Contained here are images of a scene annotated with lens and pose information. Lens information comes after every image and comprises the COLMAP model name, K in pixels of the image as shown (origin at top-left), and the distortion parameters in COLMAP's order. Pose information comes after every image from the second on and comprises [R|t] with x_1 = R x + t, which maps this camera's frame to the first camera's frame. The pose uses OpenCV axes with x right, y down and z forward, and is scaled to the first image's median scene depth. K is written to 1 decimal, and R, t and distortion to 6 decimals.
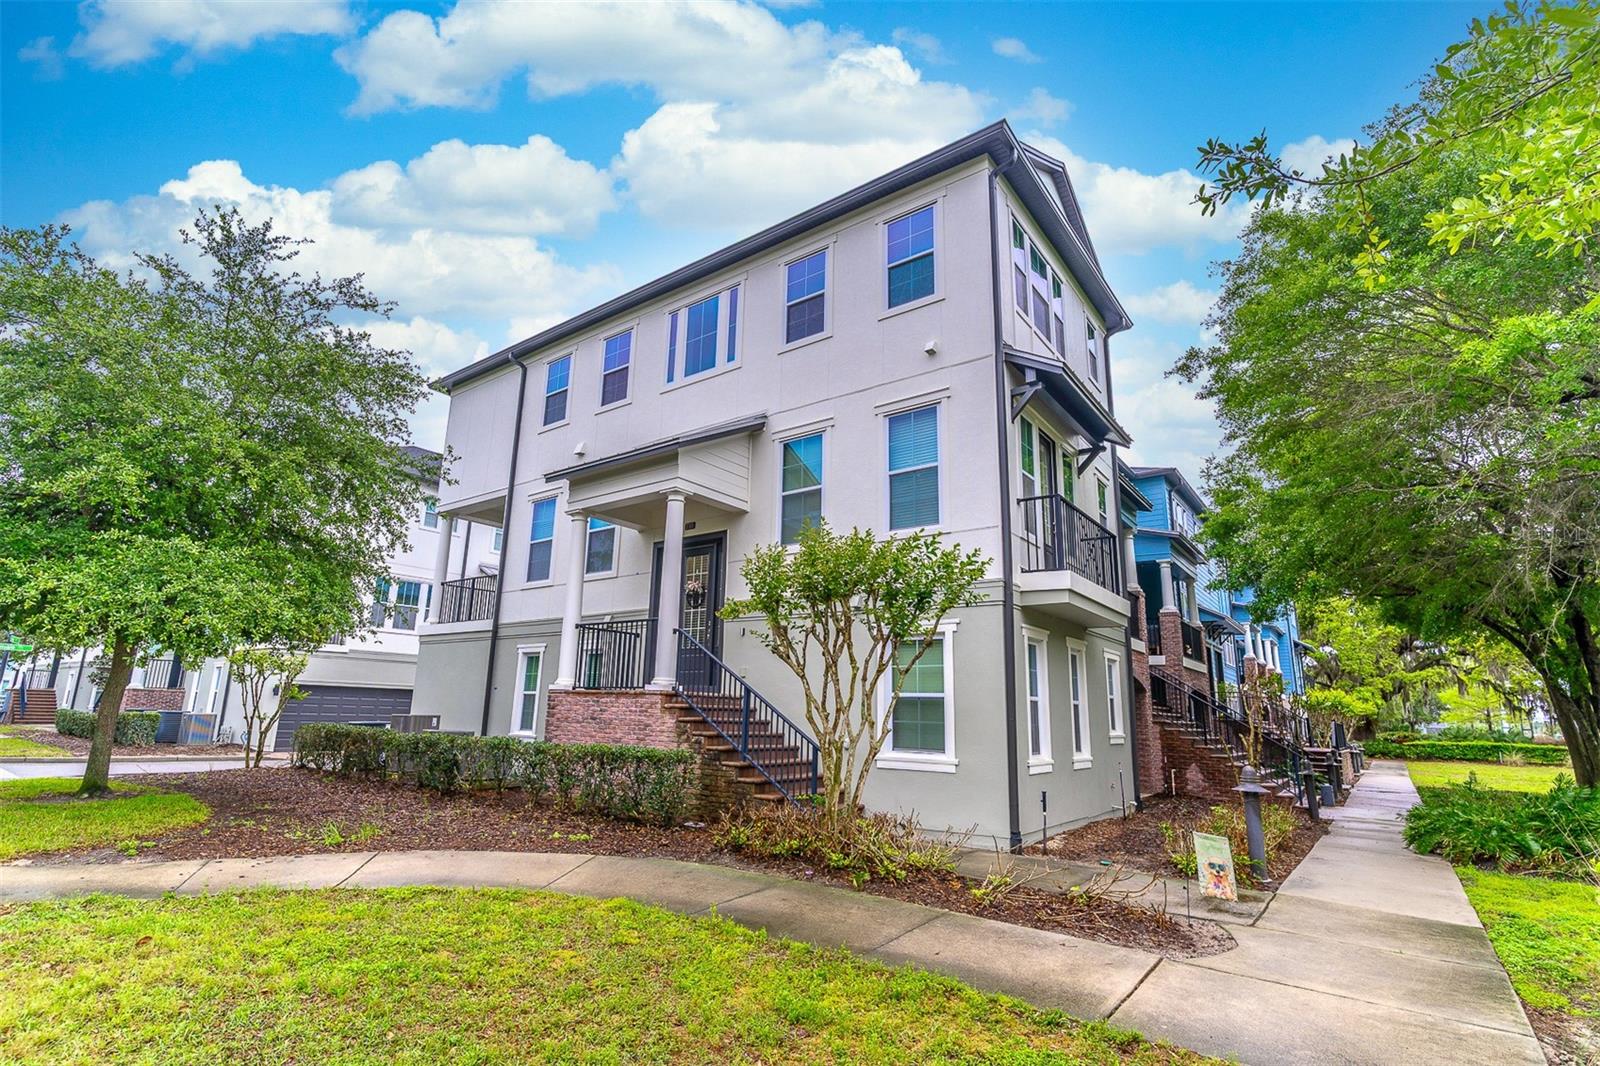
lens RADIAL K [[762.7, 0, 800.0], [0, 762.7, 533.0], [0, 0, 1]] dist [0.003602, 0.000448]
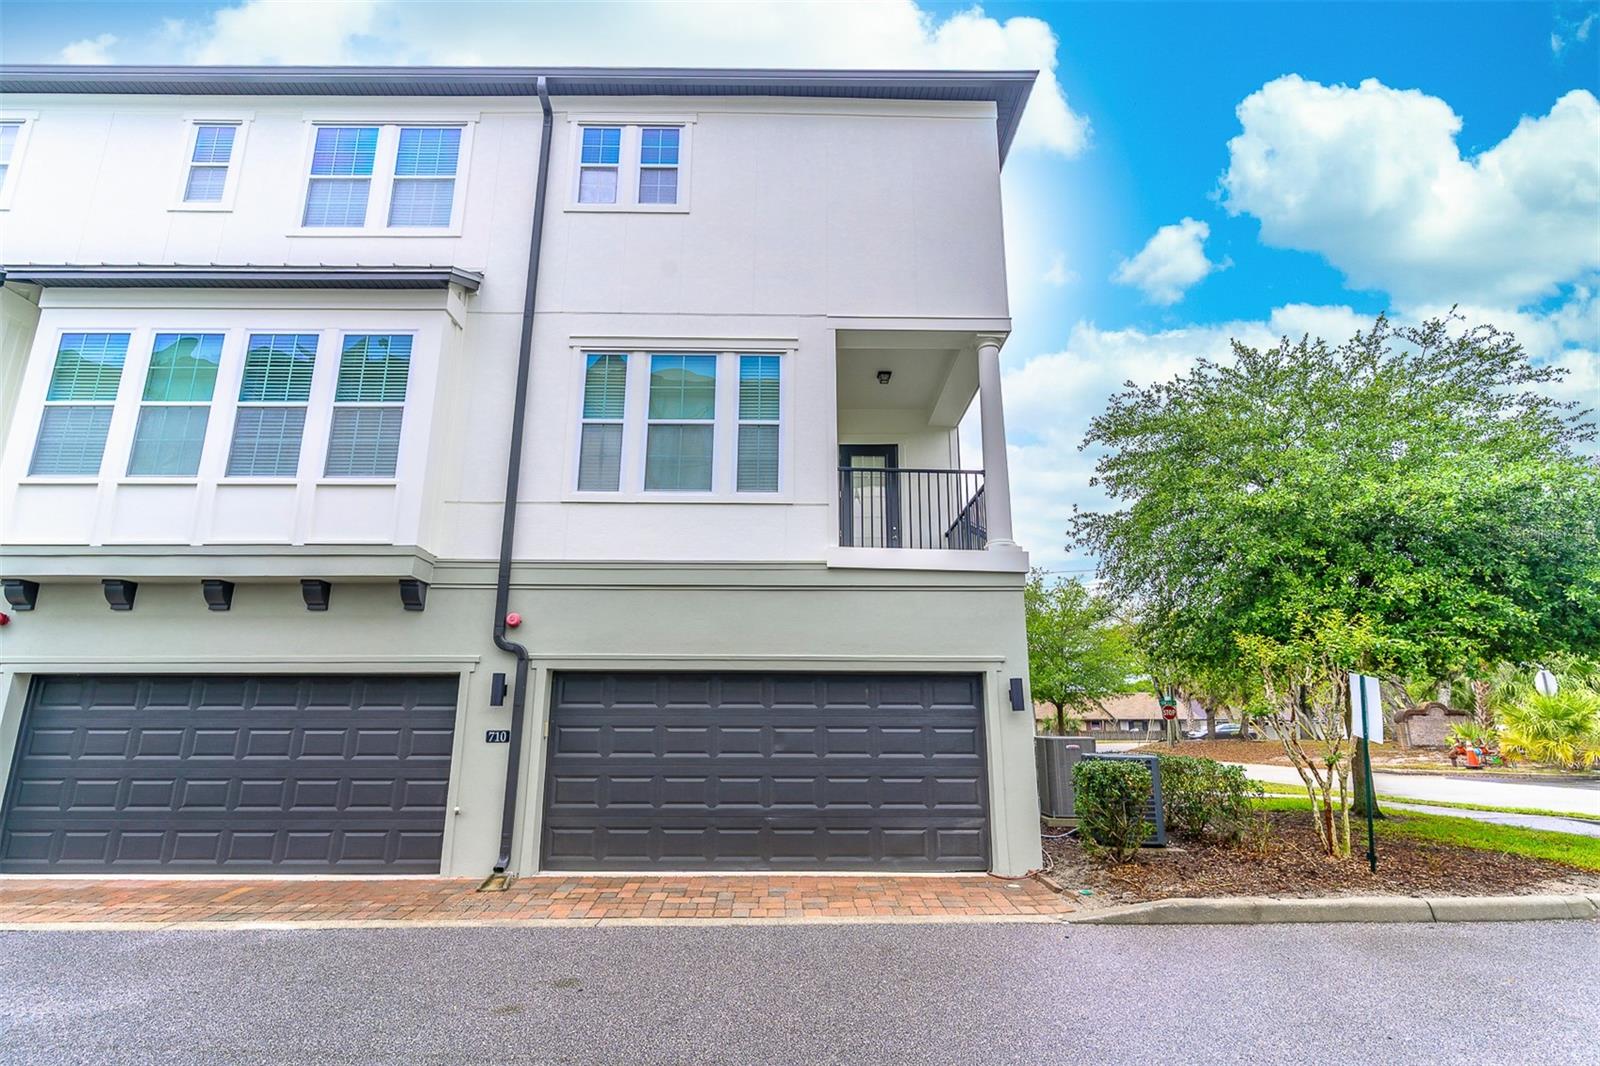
lens RADIAL K [[762.7, 0, 800.0], [0, 762.7, 533.0], [0, 0, 1]] dist [0.003602, 0.000448]
pose [[0.797951, 0.107970, 0.592973, -0.426689], [-0.133673, 0.991025, -0.000567, 0.055682], [-0.587713, -0.078812, 0.805222, 0.340537]]
